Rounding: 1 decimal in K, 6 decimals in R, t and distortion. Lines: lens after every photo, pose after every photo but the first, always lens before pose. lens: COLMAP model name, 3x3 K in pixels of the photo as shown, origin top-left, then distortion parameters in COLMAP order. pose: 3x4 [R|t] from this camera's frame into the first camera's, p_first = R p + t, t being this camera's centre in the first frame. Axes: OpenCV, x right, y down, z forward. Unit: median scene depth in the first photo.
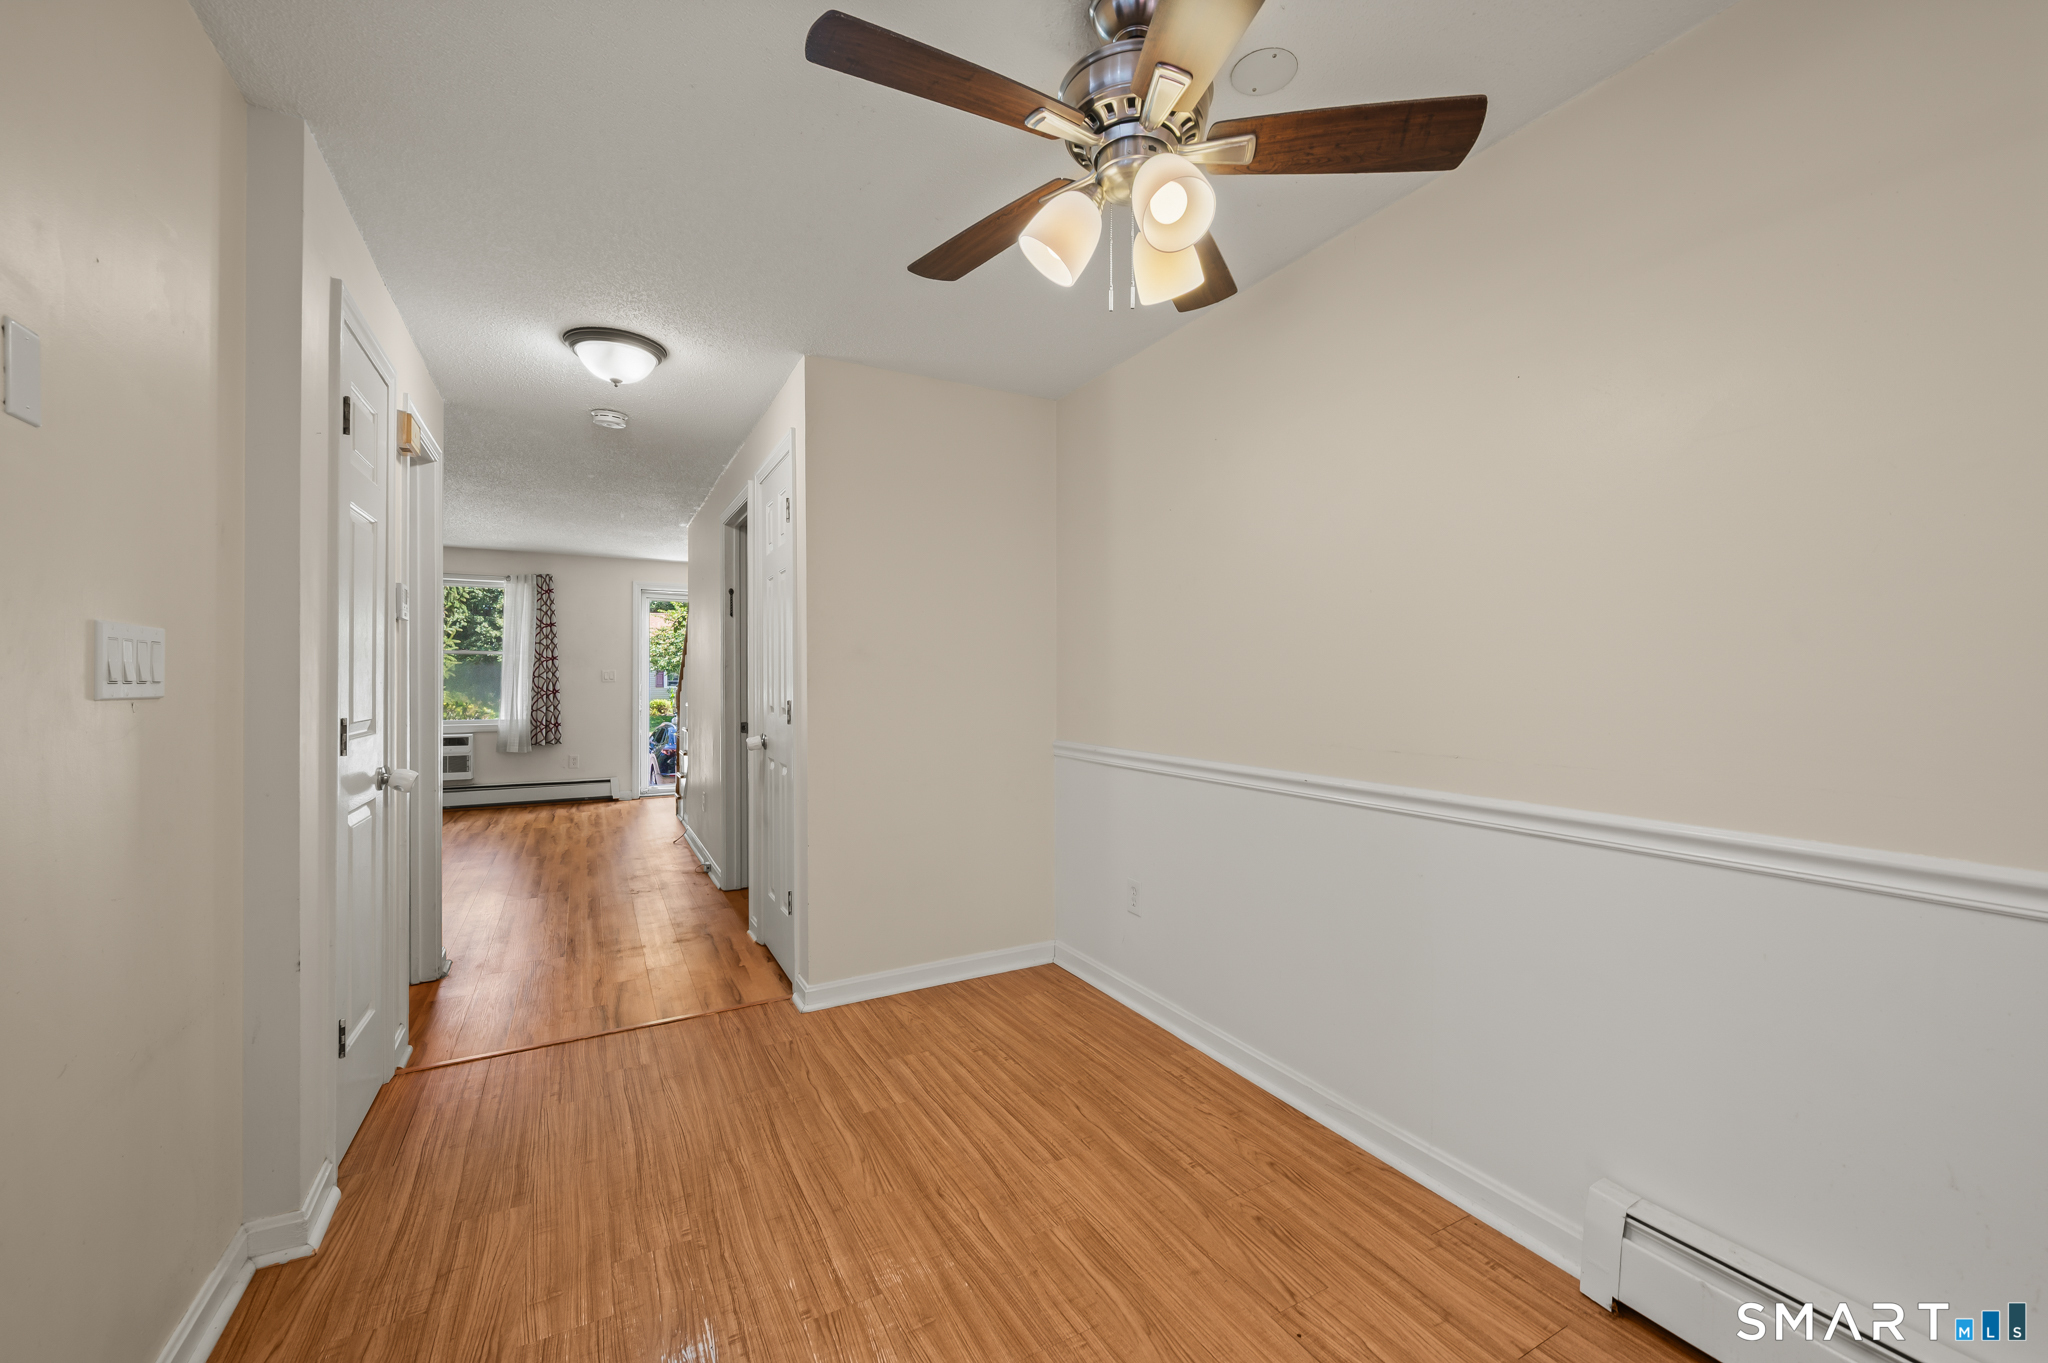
lens RADIAL K [[818.3, 0, 1053.6], [0, 818.3, 671.8], [0, 0, 1]] dist [-0.002918, -0.000171]
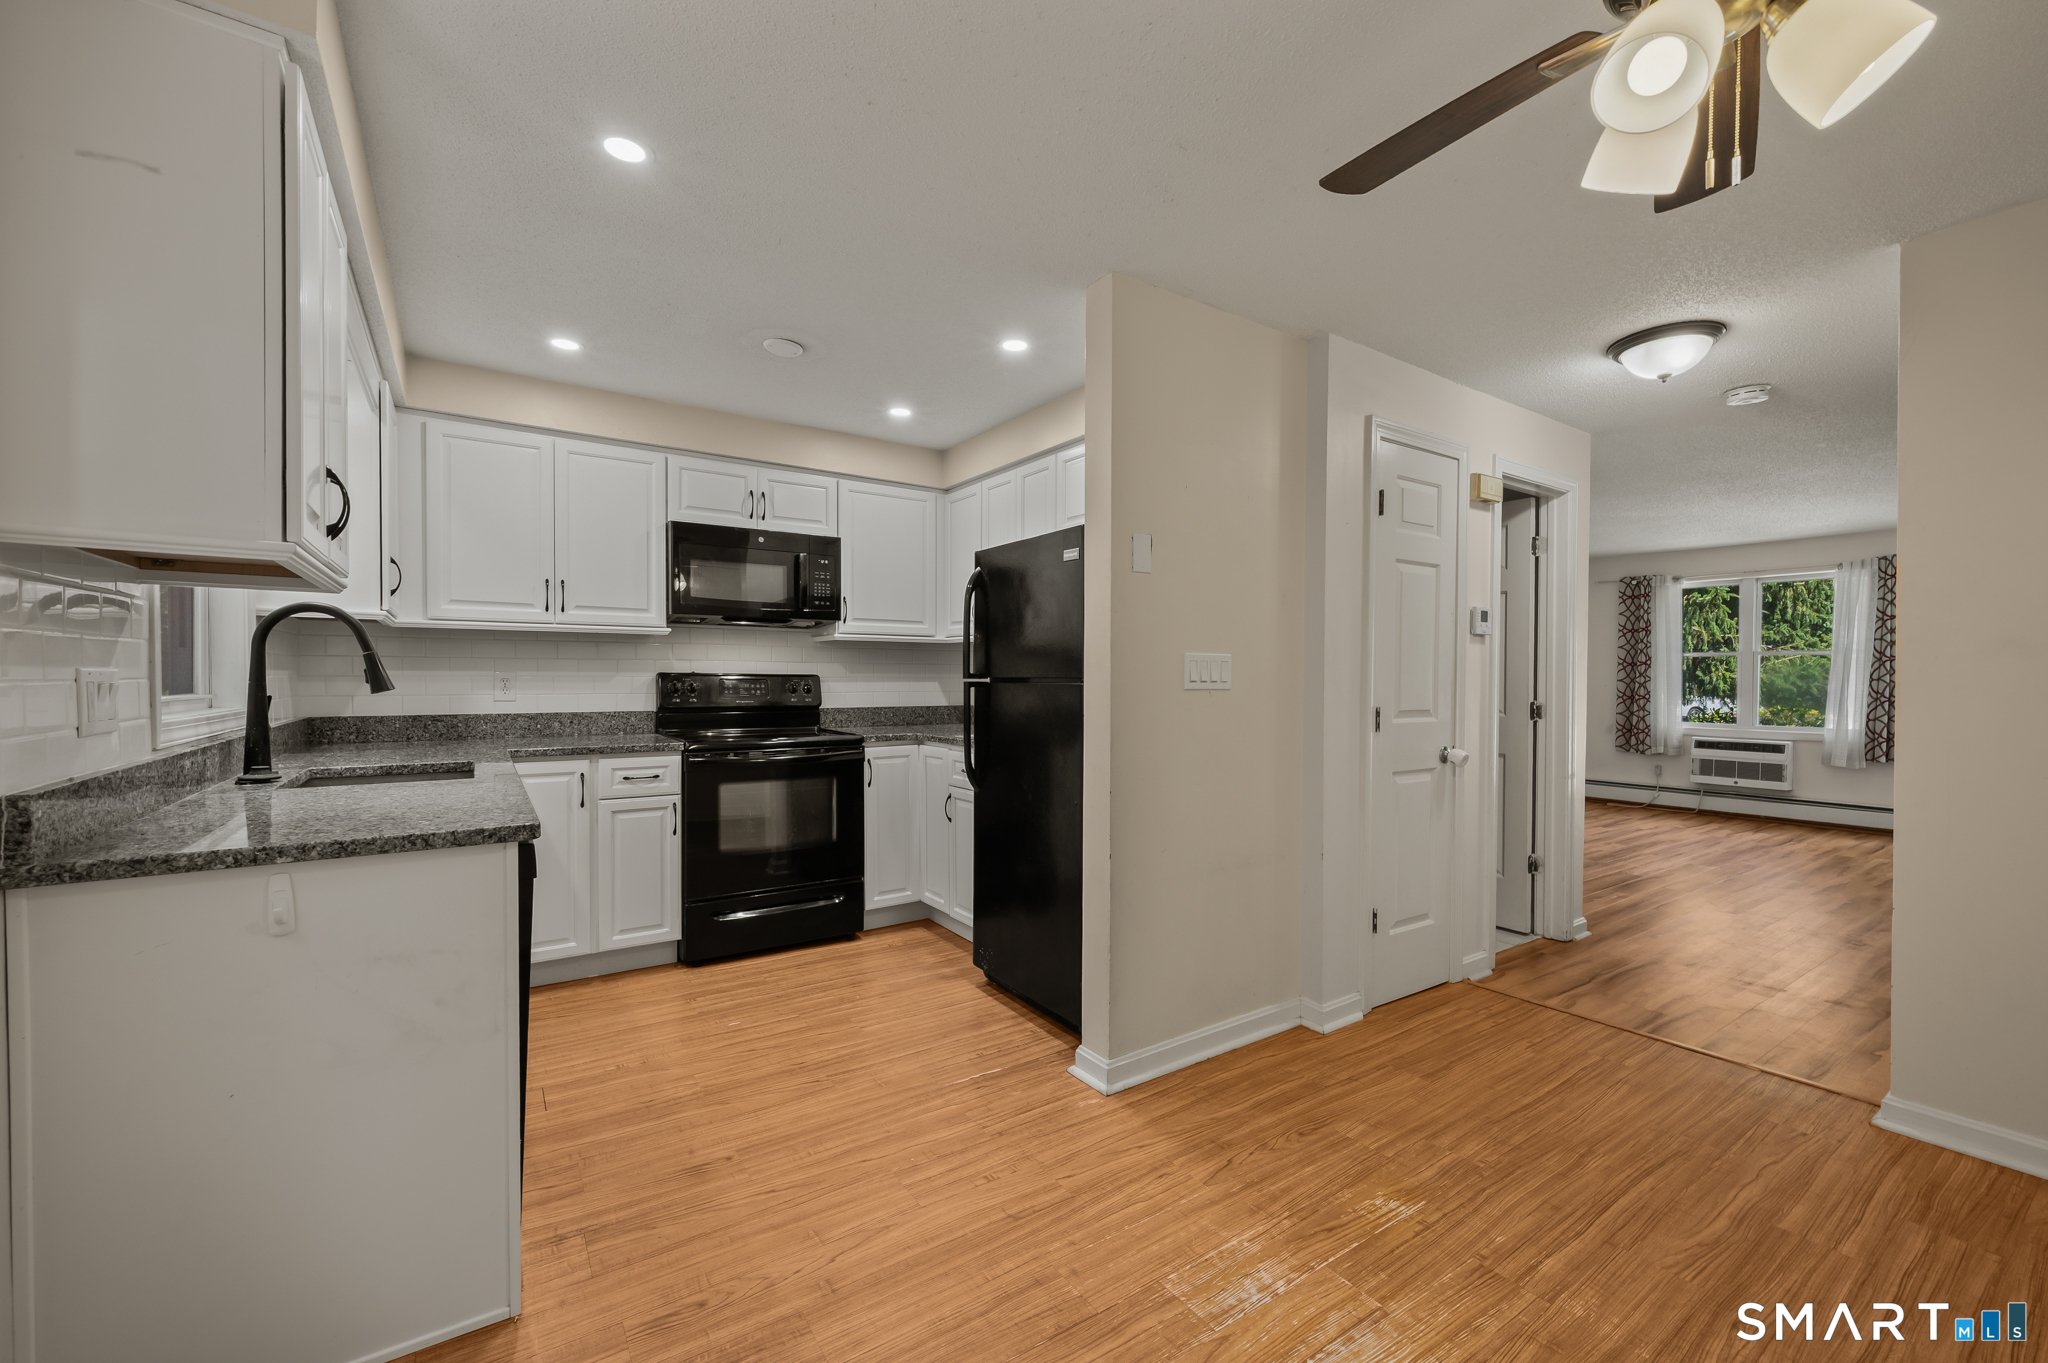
lens RADIAL K [[839.2, 0, 1007.4], [0, 839.2, 677.7], [0, 0, 1]] dist [-0.007242, 0.001525]
pose [[0.060279, 0.000307, -0.998182, 0.667270], [0.003924, 0.999992, 0.000545, 0.000213], [0.998174, -0.003950, 0.060277, 0.251747]]
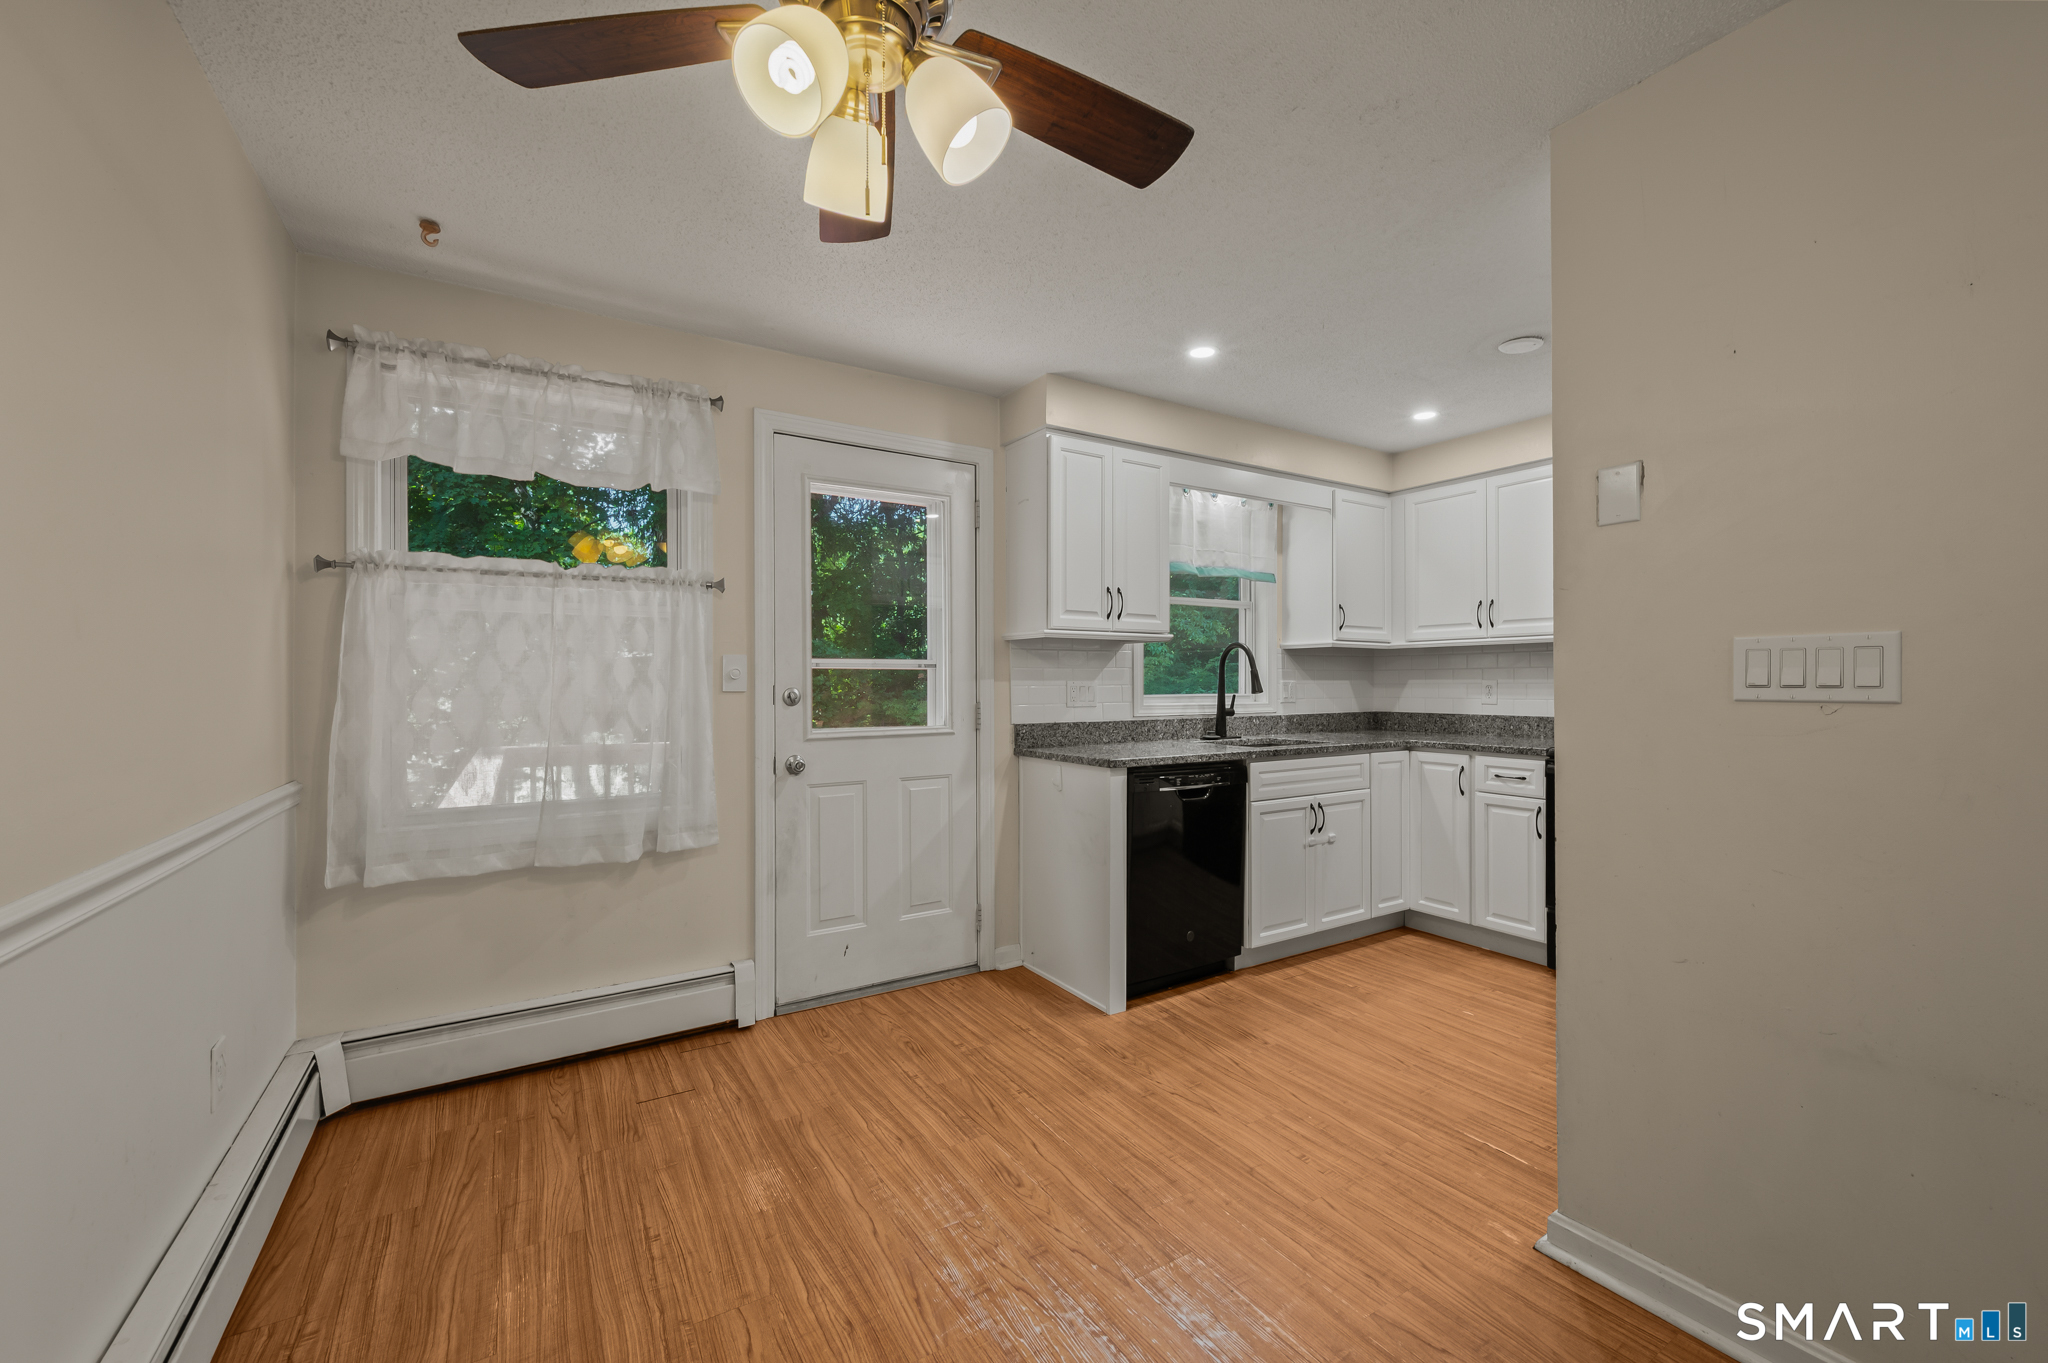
lens RADIAL K [[818.3, 0, 1034.2], [0, 818.3, 674.7], [0, 0, 1]] dist [-0.002918, -0.000171]
pose [[-0.999596, -0.001889, -0.028375, -0.031905], [-0.001358, 0.999824, -0.018714, 0.013202], [0.028405, -0.018668, -0.999422, 1.429449]]
